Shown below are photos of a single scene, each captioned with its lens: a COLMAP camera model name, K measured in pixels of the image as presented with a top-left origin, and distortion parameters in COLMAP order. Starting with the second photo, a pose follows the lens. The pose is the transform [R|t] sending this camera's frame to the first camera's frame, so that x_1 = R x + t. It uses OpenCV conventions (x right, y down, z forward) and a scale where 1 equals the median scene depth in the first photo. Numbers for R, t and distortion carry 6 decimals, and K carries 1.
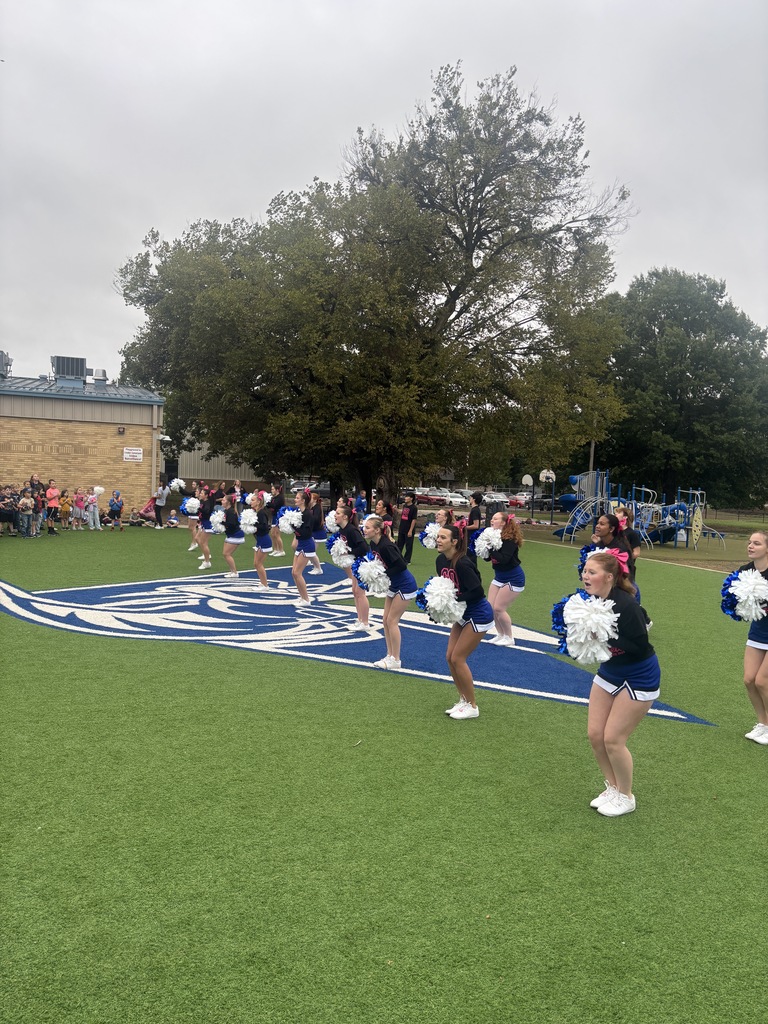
lens RADIAL K [[733.9, 0, 384.0], [0, 733.9, 512.0], [0, 0, 1]] dist [0.005654, -0.045794]
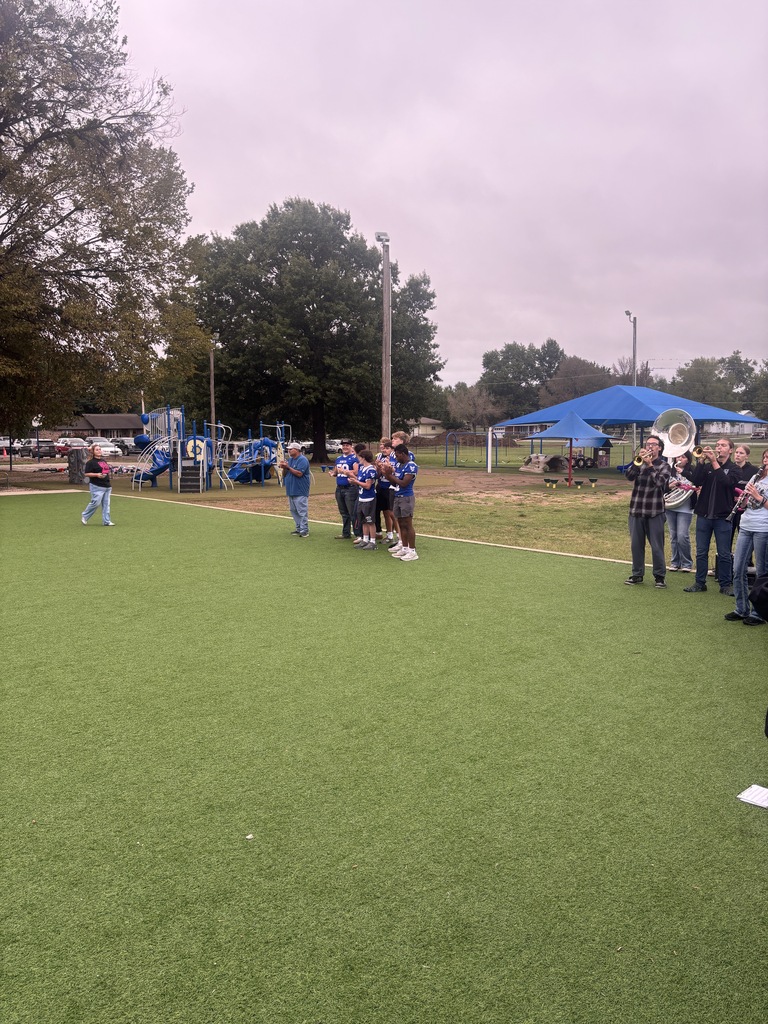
lens RADIAL K [[728.3, 0, 384.0], [0, 728.3, 512.0], [0, 0, 1]] dist [-0.056756, 0.000347]
pose [[0.932627, -0.086633, 0.350289, 0.139425], [0.060239, 0.994509, 0.085575, 0.007071], [-0.355779, -0.058709, 0.932724, 0.053181]]
